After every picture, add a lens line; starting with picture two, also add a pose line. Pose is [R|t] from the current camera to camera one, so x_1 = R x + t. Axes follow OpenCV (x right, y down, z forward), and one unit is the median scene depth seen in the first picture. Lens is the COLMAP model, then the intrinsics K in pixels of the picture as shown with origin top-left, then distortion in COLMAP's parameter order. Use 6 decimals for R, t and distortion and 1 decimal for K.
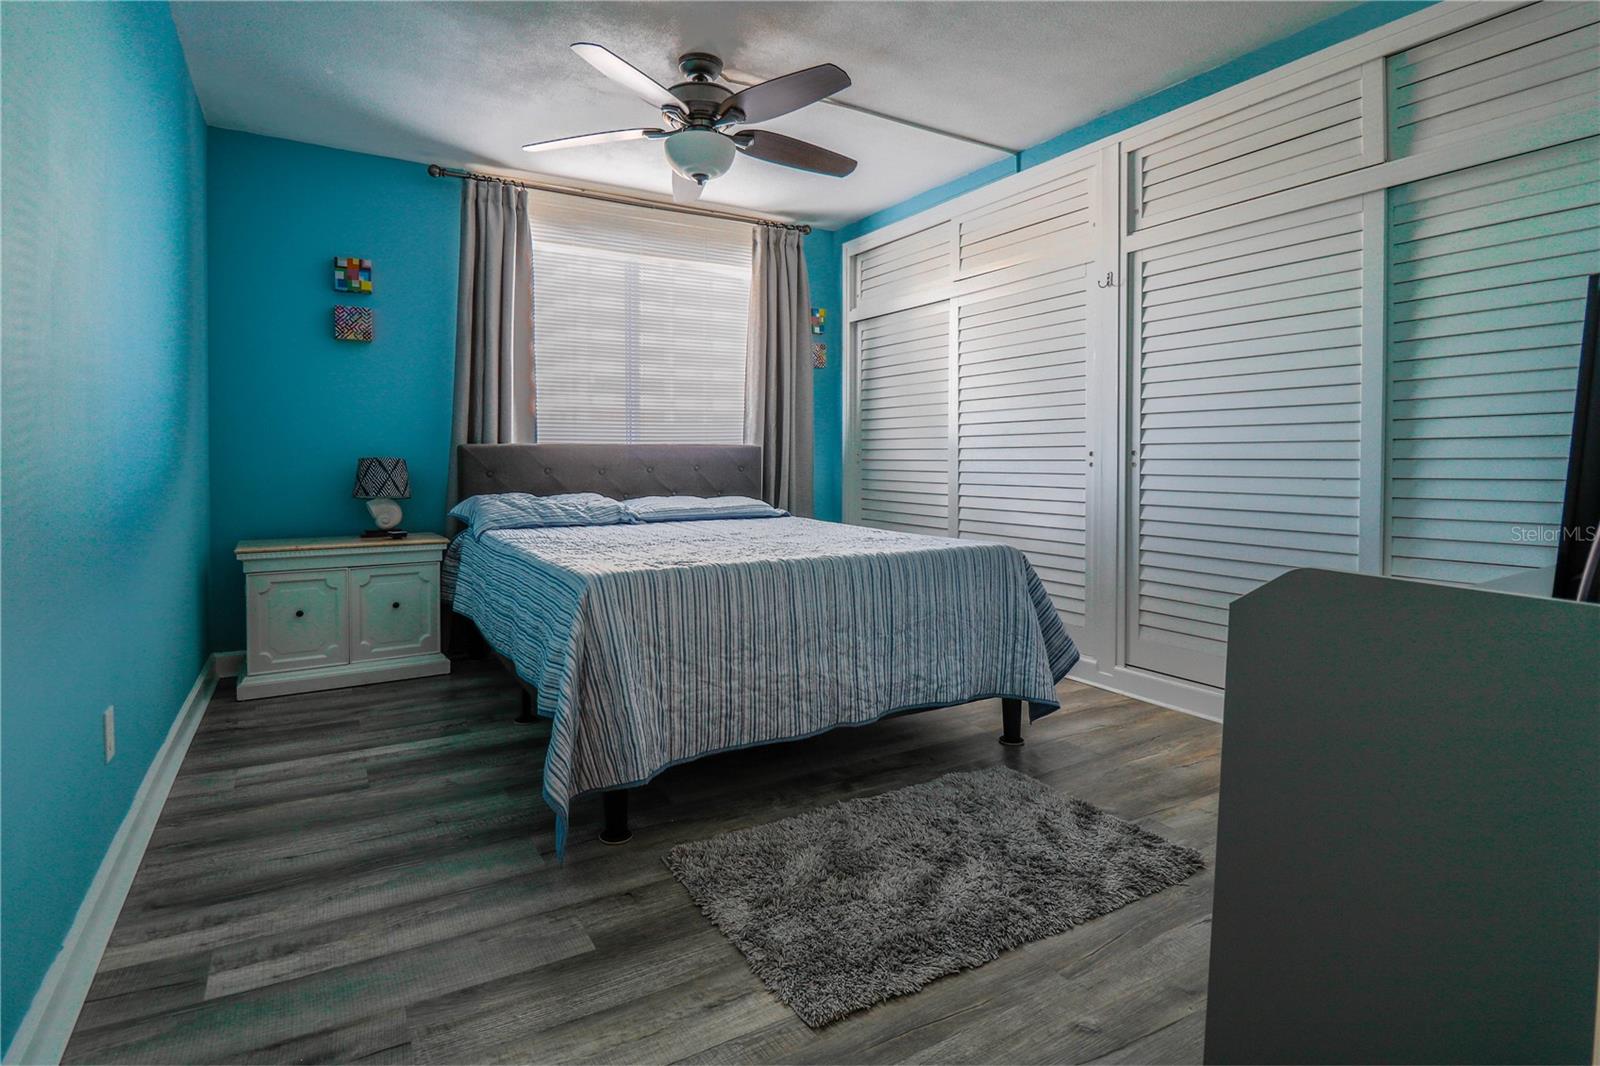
lens RADIAL K [[826.0, 0, 799.5], [0, 826.0, 470.0], [0, 0, 1]] dist [-0.001118, -0.000450]
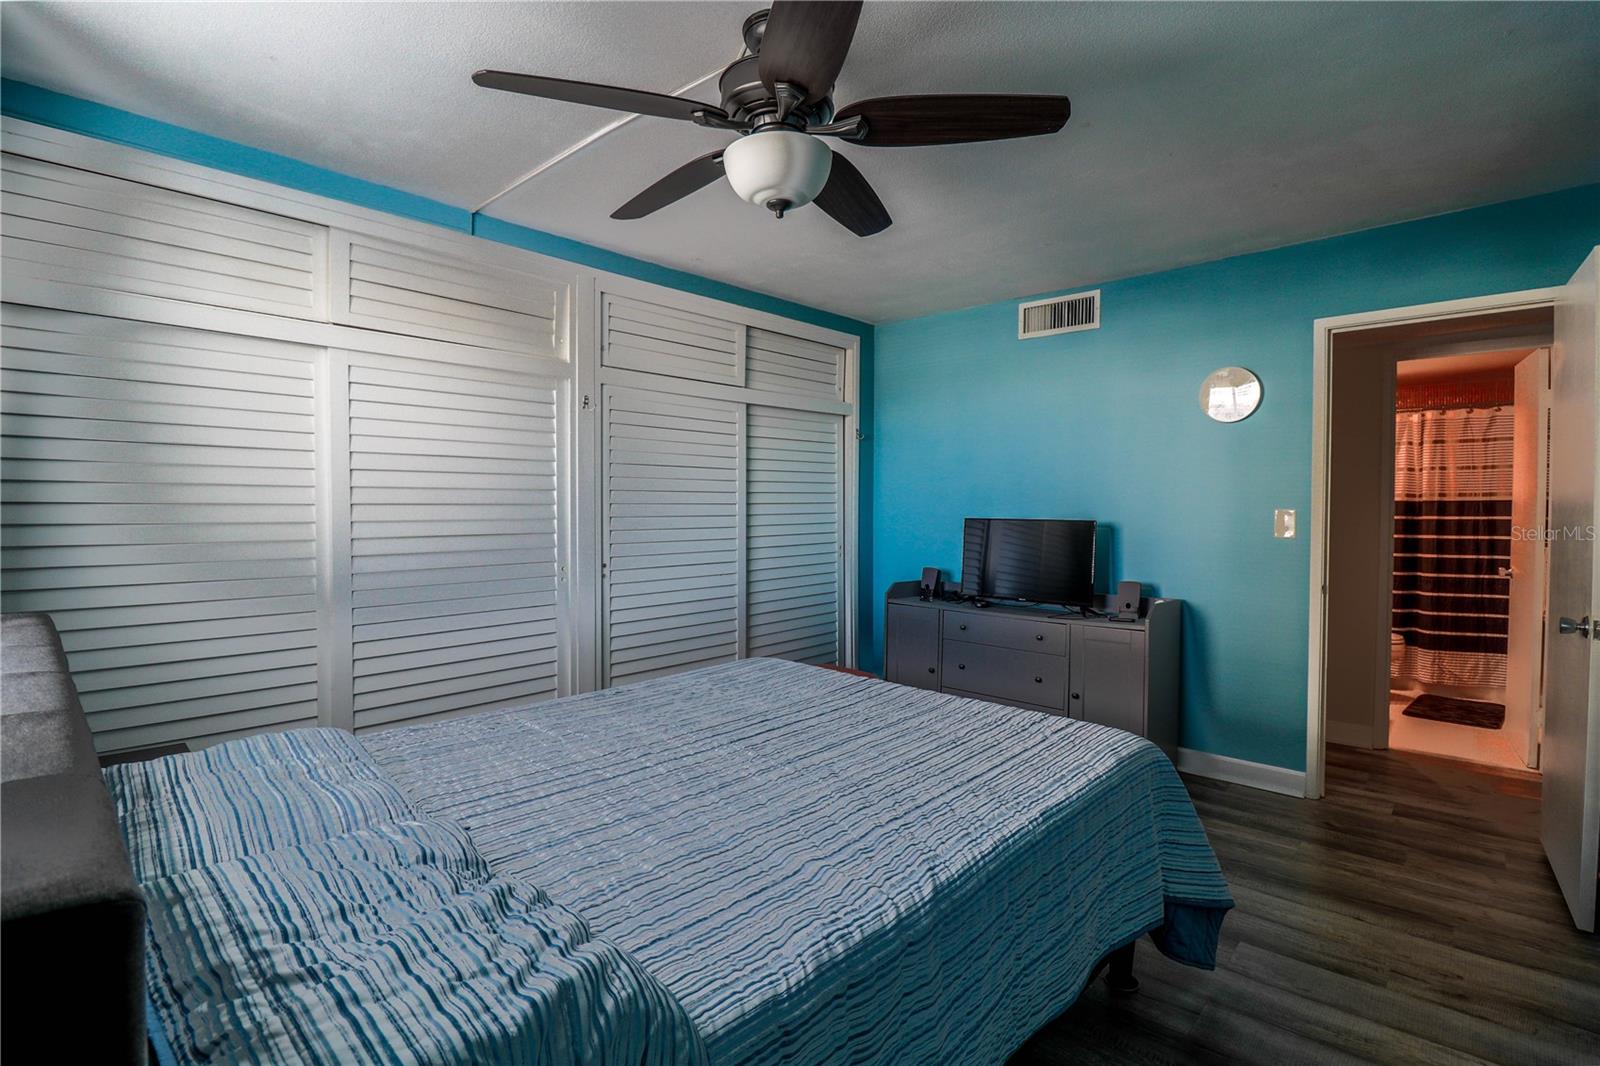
lens RADIAL K [[742.7, 0, 797.2], [0, 742.7, 518.1], [0, 0, 1]] dist [-0.002408, -0.001605]
pose [[-0.275741, -0.024565, 0.960918, -0.795972], [0.004381, 0.999631, 0.026811, -0.139606], [-0.961222, 0.011603, -0.275532, 1.305960]]
